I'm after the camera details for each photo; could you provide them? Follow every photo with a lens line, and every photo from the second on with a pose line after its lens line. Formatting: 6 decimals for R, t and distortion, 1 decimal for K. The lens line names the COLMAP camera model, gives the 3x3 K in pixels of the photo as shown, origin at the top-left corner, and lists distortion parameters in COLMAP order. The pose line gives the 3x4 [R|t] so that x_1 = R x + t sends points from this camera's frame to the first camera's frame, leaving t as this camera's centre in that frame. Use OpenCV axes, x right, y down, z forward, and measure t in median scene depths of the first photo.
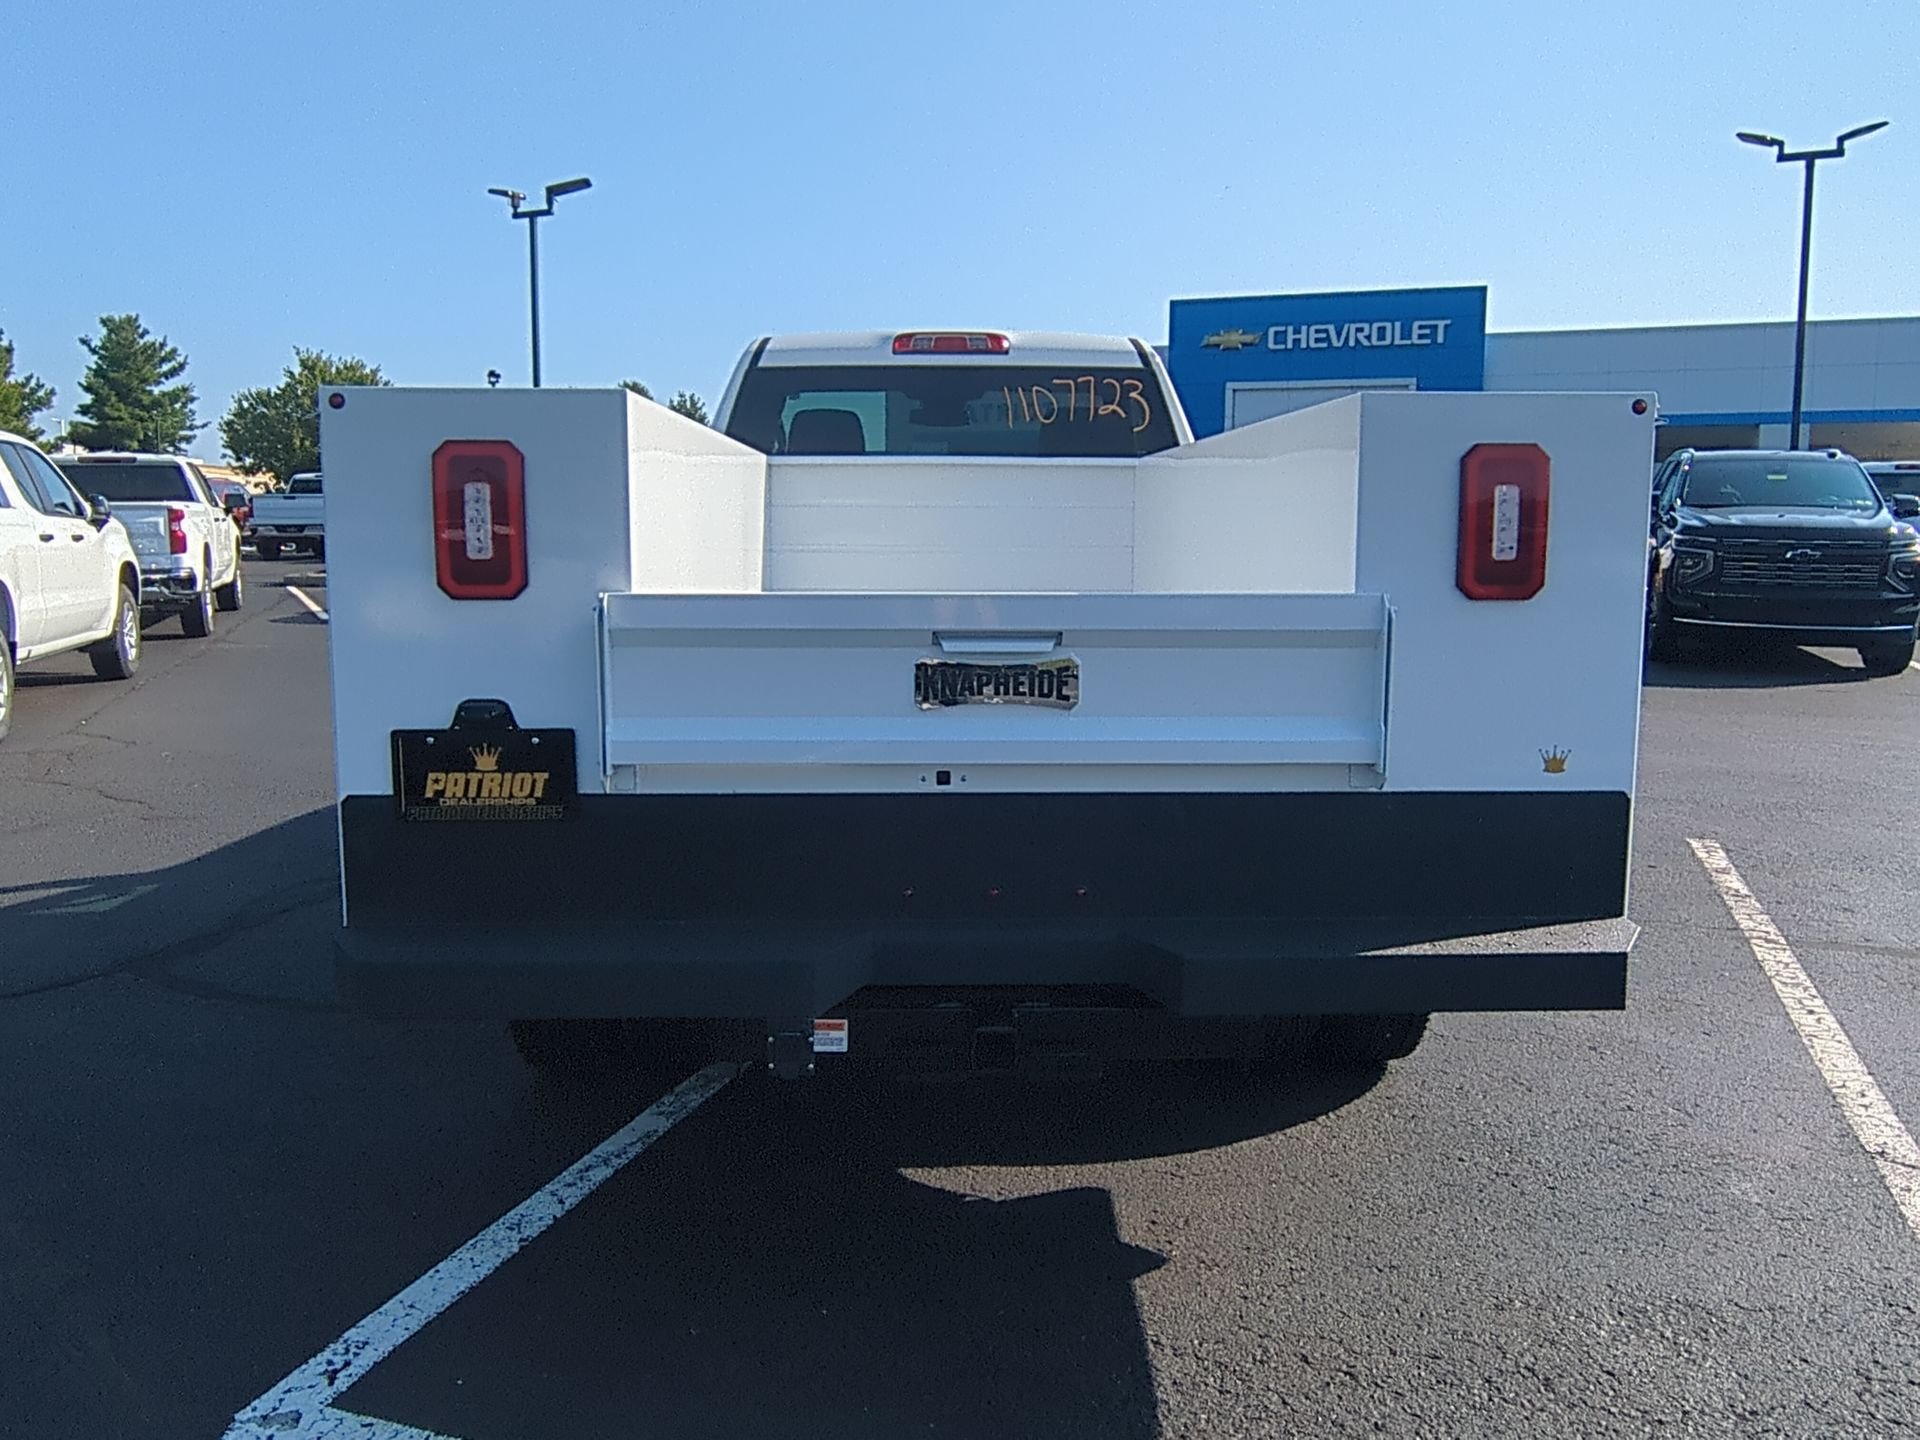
lens RADIAL K [[1582.1, 0, 960.0], [0, 1582.1, 720.0], [0, 0, 1]] dist [0.000269, -0.003721]
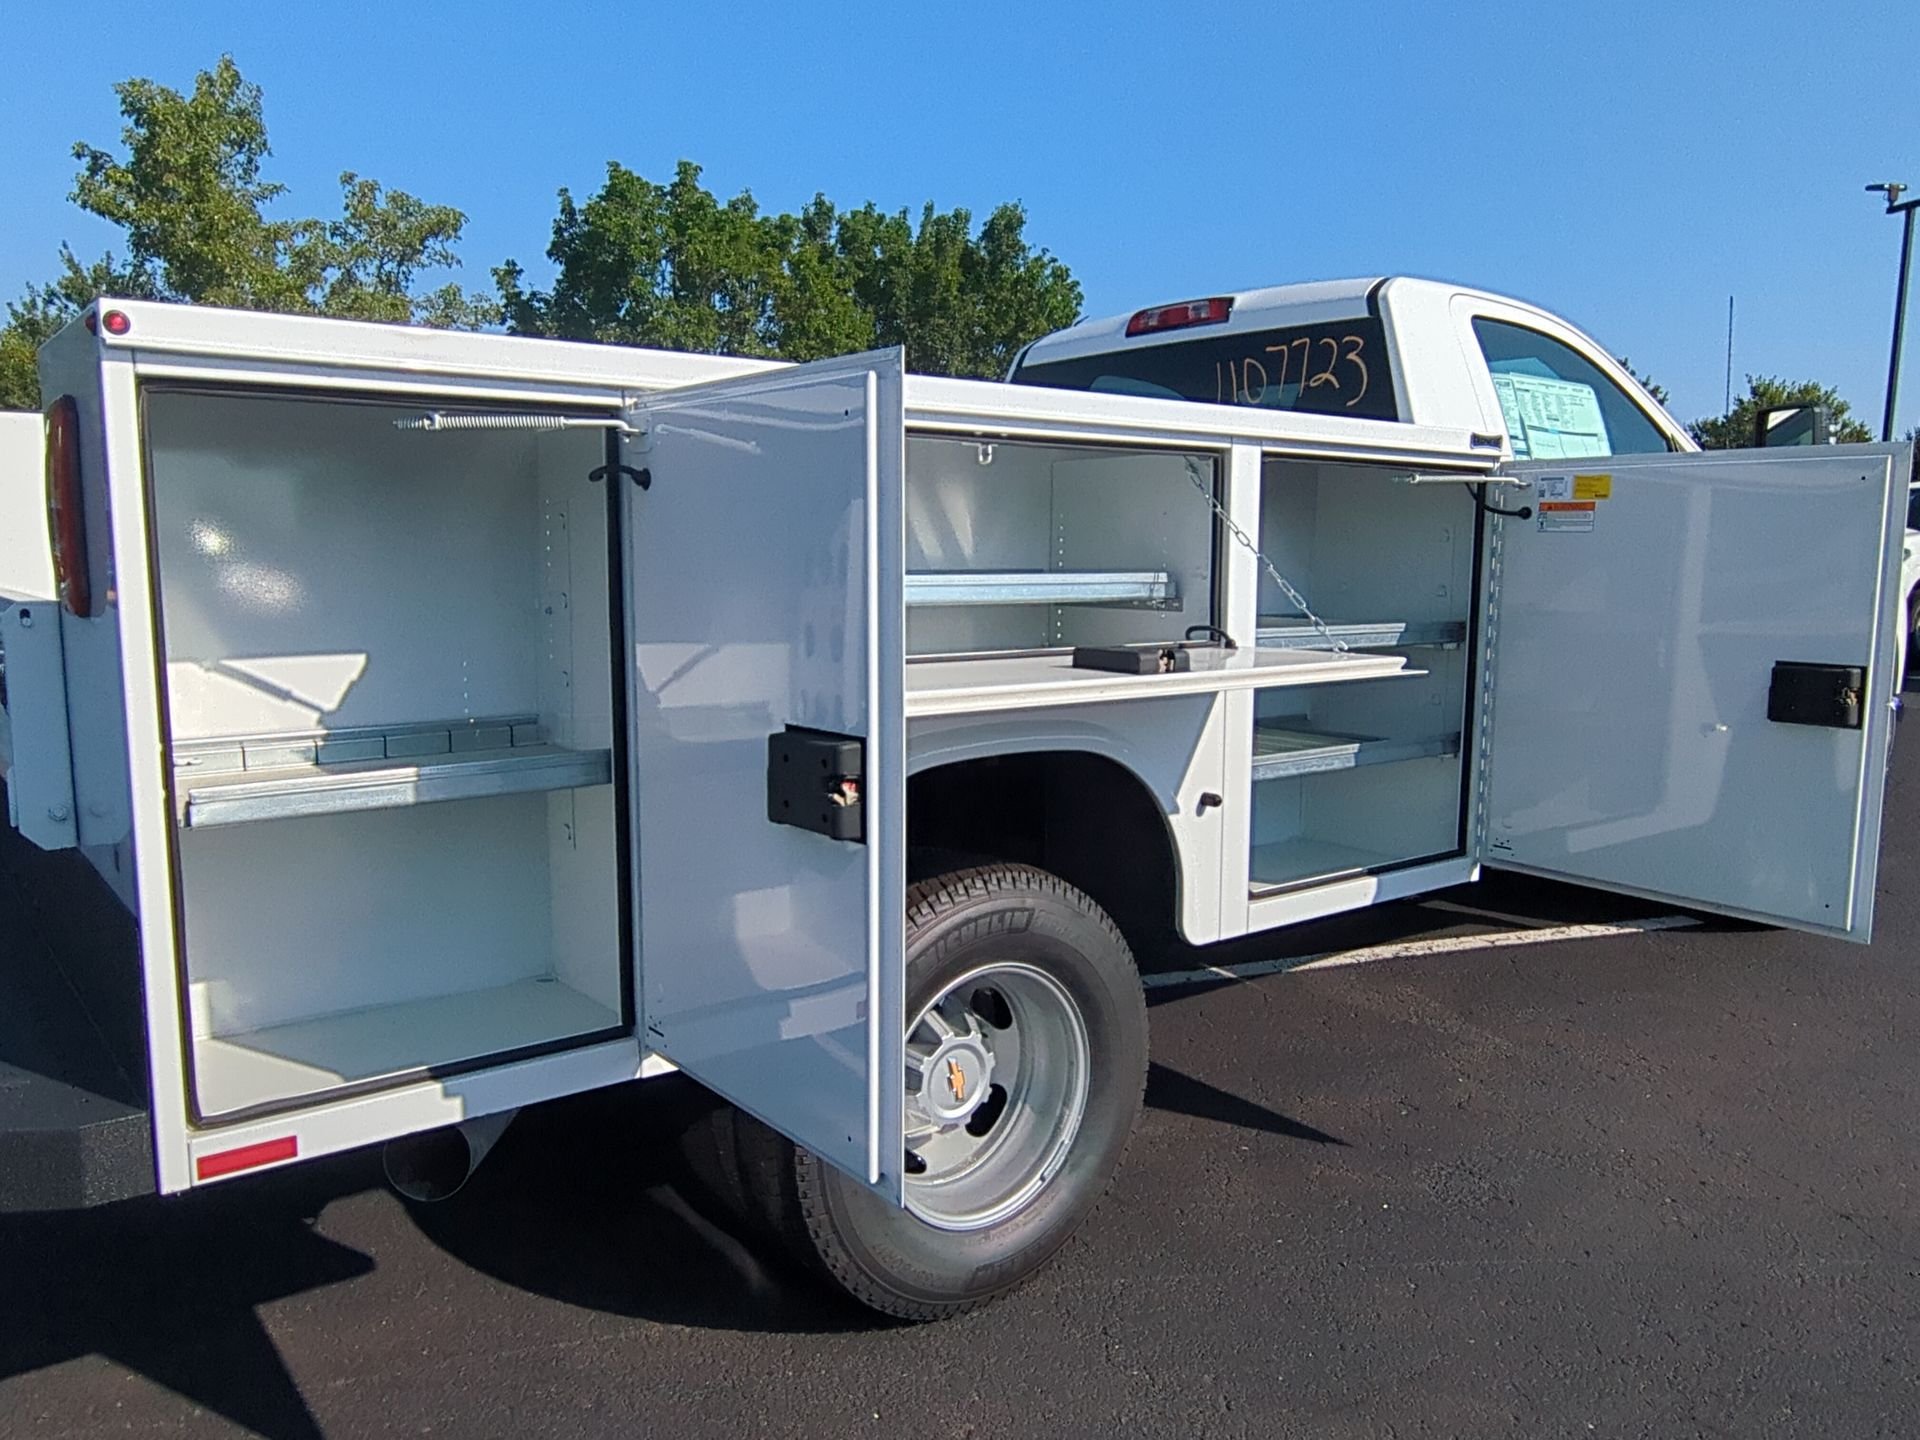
lens RADIAL K [[1453.9, 0, 960.0], [0, 1453.9, 720.0], [0, 0, 1]] dist [0.022439, -0.027694]
pose [[0.593584, 0.099175, -0.798638, 0.134002], [-0.104686, 0.993461, 0.045562, -0.012179], [0.797934, 0.056561, 0.600085, 0.111239]]
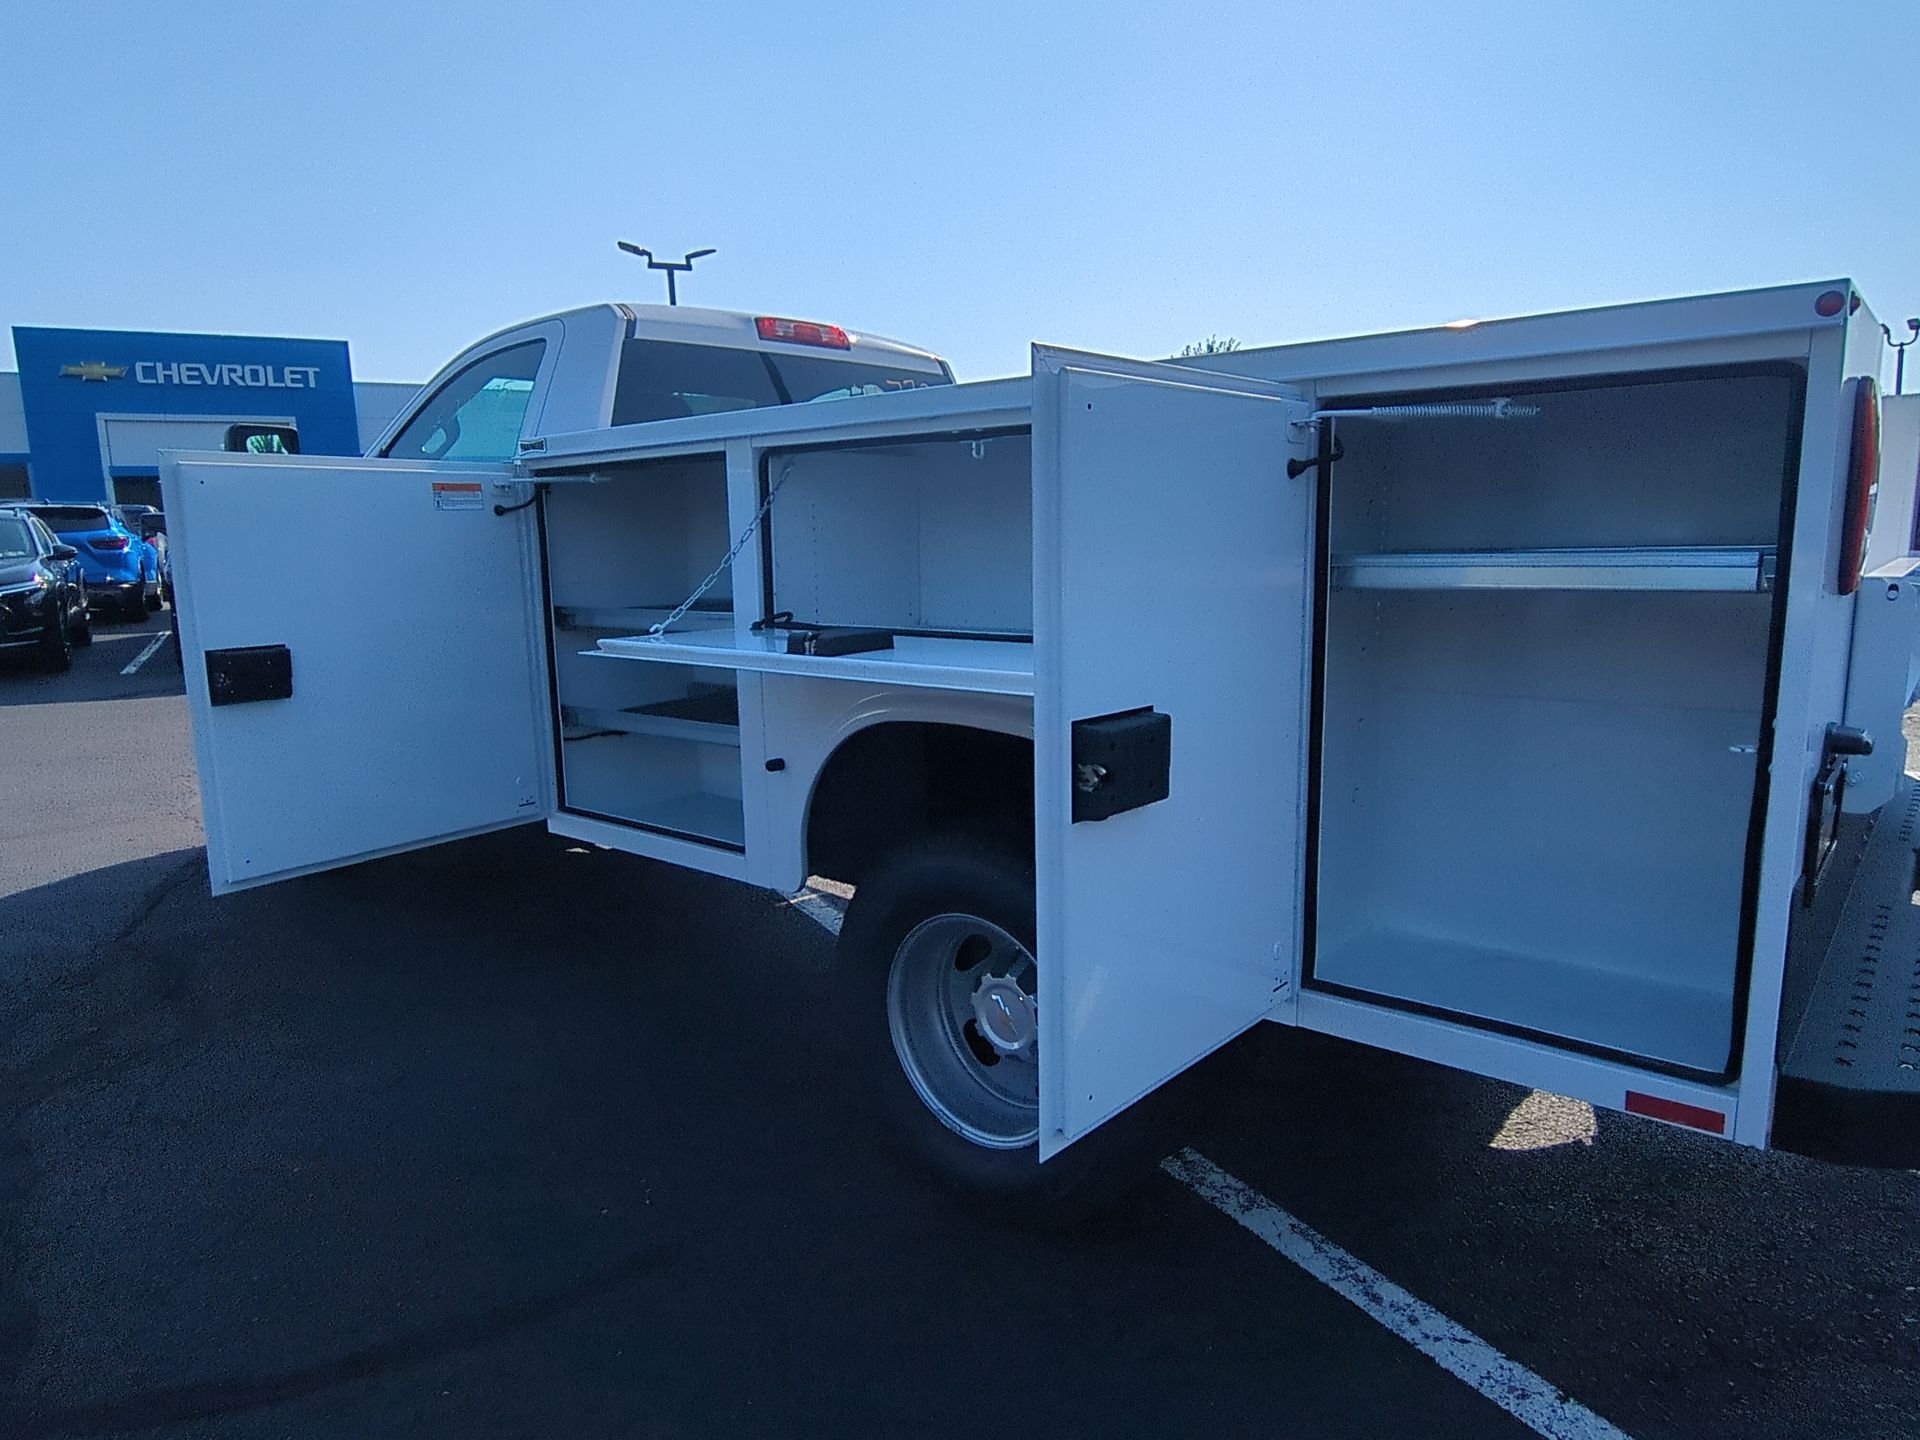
lens RADIAL K [[1217.5, 0, 960.0], [0, 1217.5, 720.0], [0, 0, 1]] dist [0.005609, -0.018598]
pose [[0.668979, -0.131117, 0.731626, -0.120964], [0.115353, 0.990707, 0.072072, -0.012554], [-0.734276, 0.036180, 0.677886, 0.108110]]
